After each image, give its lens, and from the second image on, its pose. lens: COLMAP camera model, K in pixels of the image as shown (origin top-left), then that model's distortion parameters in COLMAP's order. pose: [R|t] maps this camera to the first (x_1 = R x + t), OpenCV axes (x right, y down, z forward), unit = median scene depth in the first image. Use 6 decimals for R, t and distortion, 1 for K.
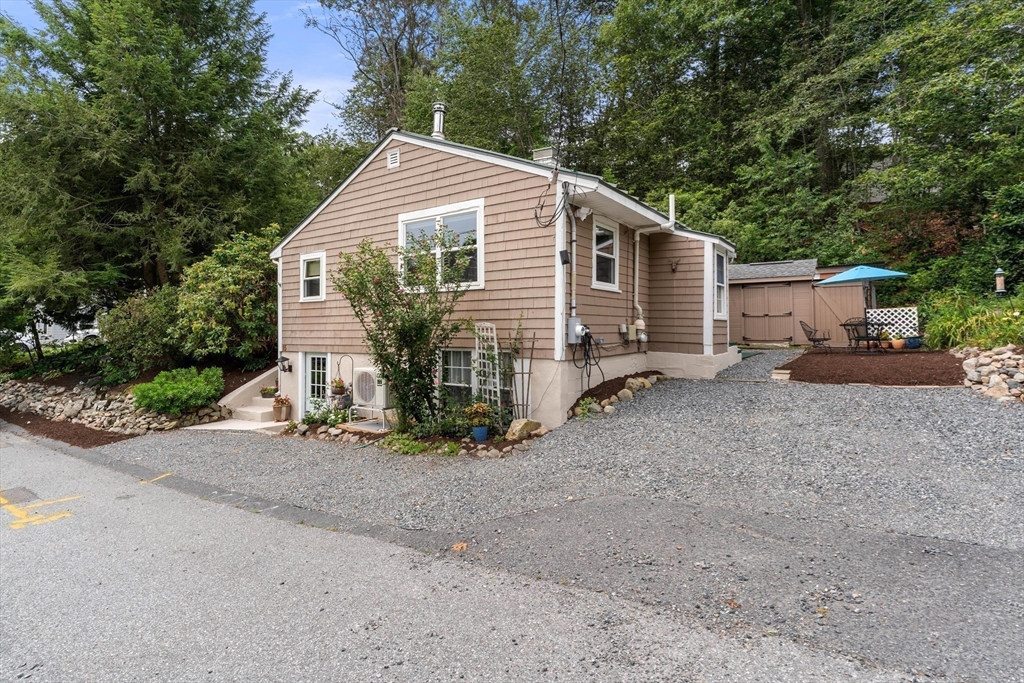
lens RADIAL K [[495.0, 0, 520.6], [0, 495.0, 324.3], [0, 0, 1]] dist [0.003791, -0.000153]
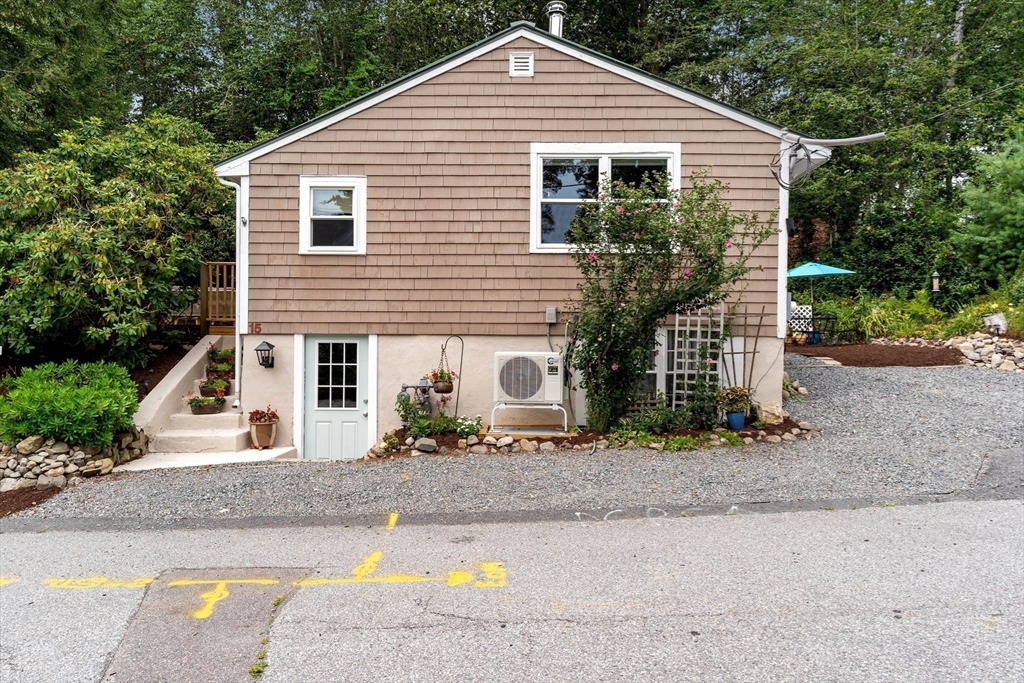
lens RADIAL K [[676.3, 0, 511.6], [0, 676.3, 343.3], [0, 0, 1]] dist [-0.009548, -0.000994]
pose [[0.843153, 0.009126, 0.537597, -0.686417], [-0.020061, 0.999694, 0.014493, 0.050274], [-0.537300, -0.023005, 0.843077, 0.147274]]
